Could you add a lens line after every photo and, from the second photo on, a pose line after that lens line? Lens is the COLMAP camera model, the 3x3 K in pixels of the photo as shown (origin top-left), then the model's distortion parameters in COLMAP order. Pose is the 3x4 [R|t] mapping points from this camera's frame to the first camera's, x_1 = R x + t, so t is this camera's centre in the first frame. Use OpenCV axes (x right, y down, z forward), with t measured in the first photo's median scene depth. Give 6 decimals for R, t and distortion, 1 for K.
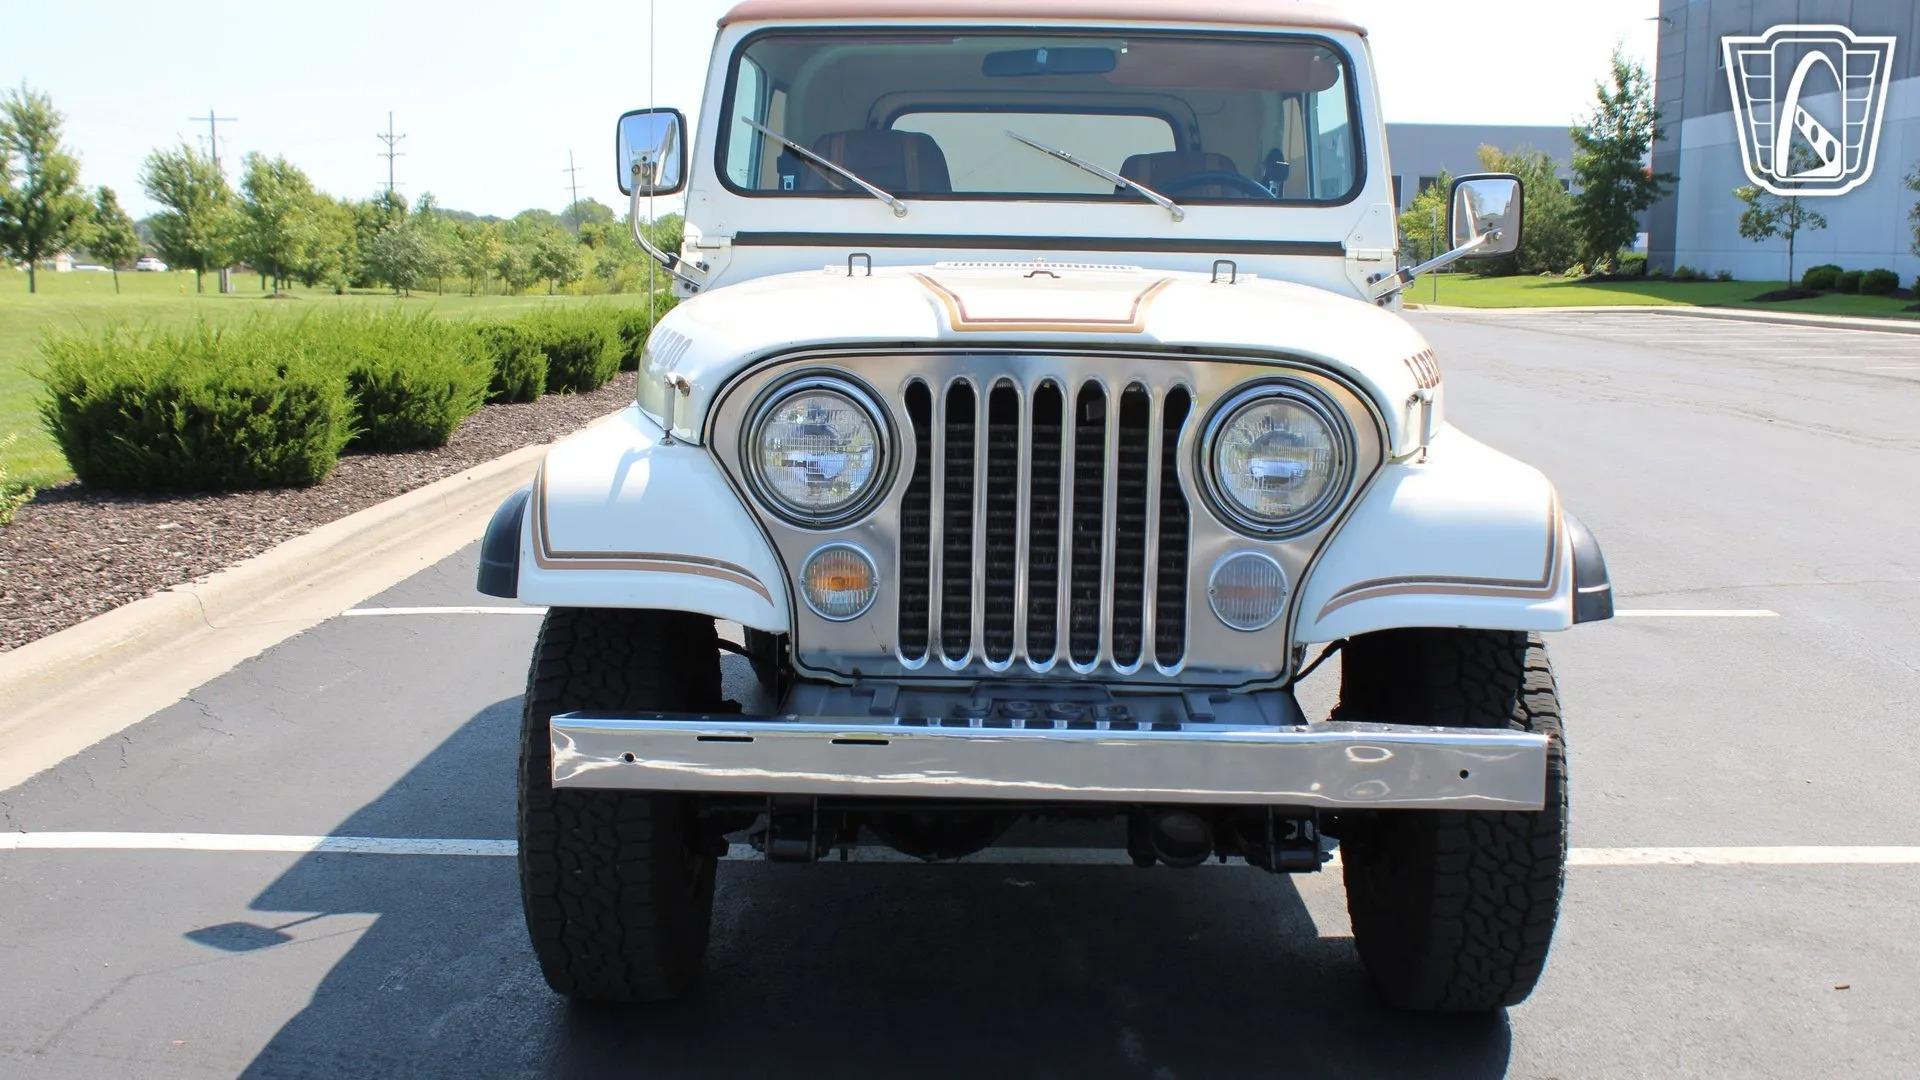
lens RADIAL K [[1755.9, 0, 950.8], [0, 1755.9, 593.6], [0, 0, 1]] dist [-0.151669, 0.134671]
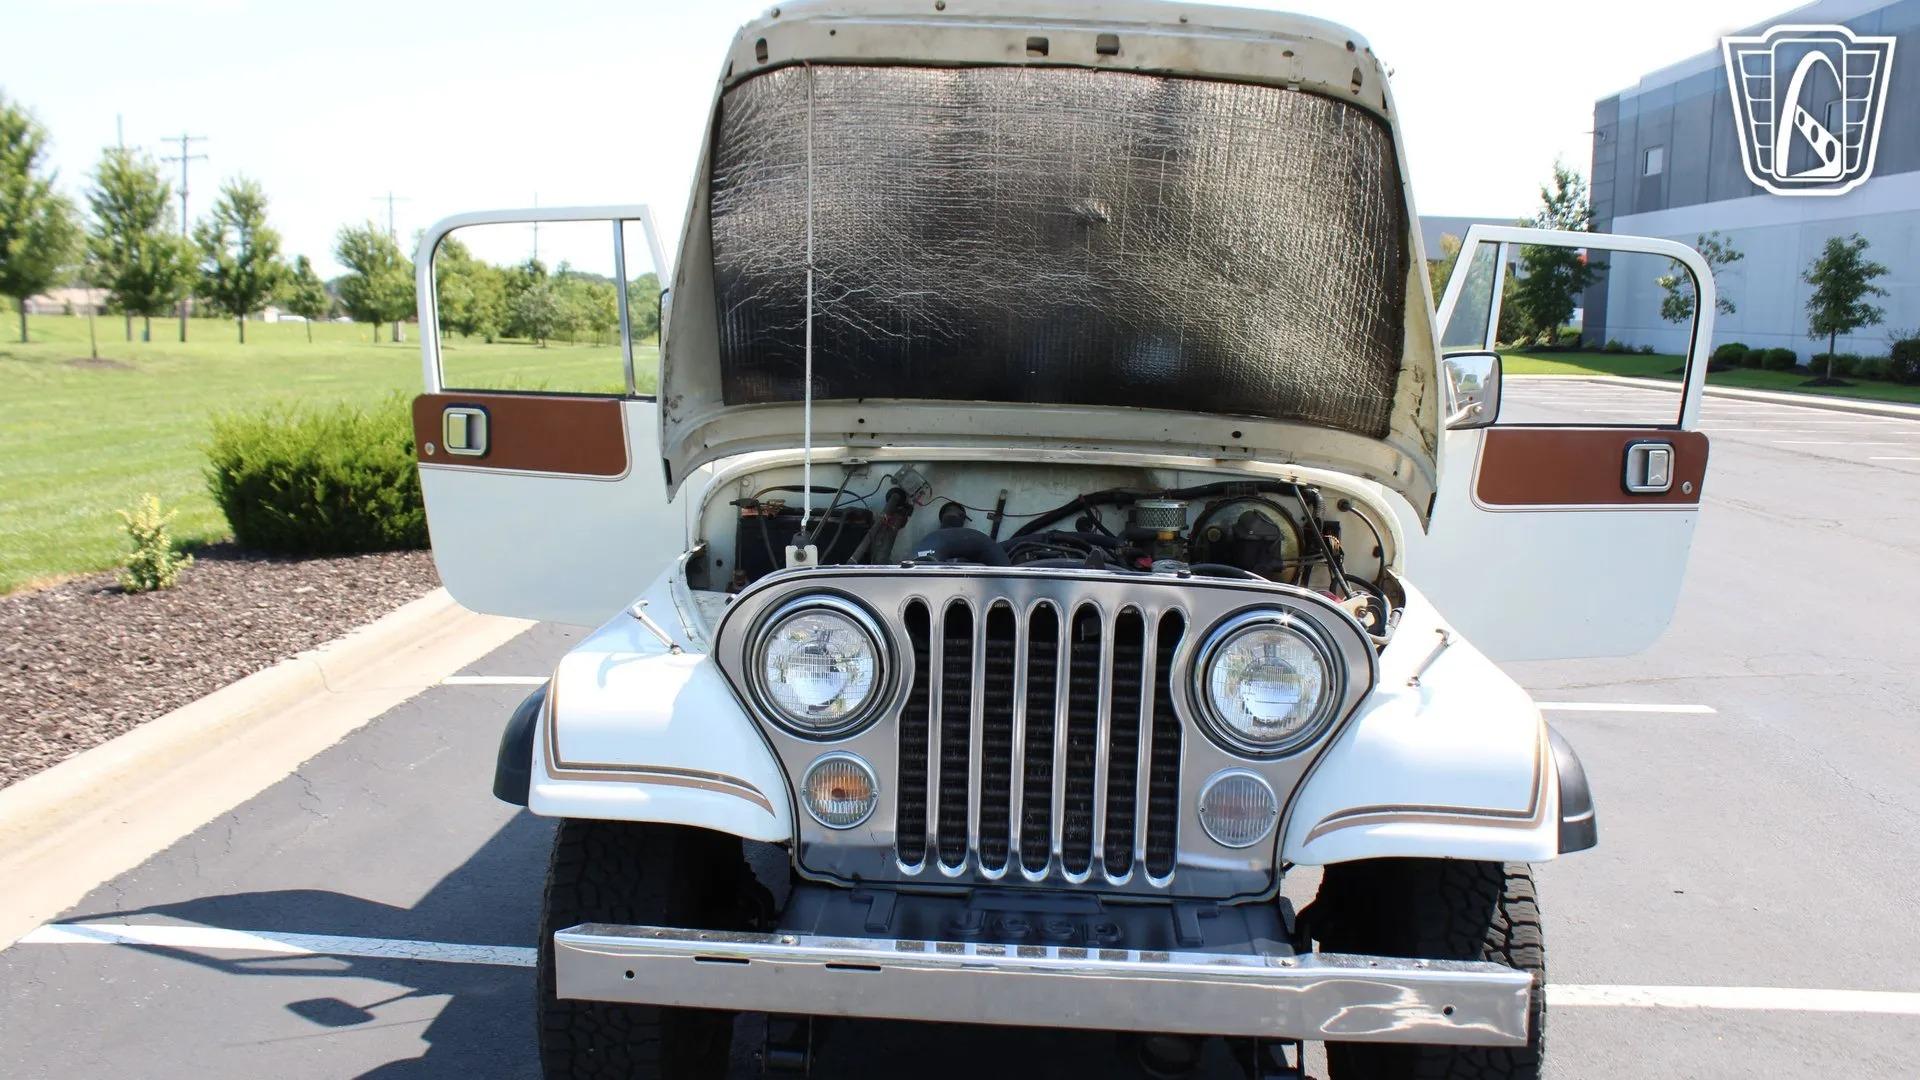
lens RADIAL K [[1424.6, 0, 957.3], [0, 1424.6, 536.6], [0, 0, 1]] dist [-0.149509, 0.081503]
pose [[0.999480, 0.012371, -0.029793, 0.015003], [-0.012957, 0.999725, -0.019551, -0.074112], [0.029543, 0.019927, 0.999365, 0.088341]]
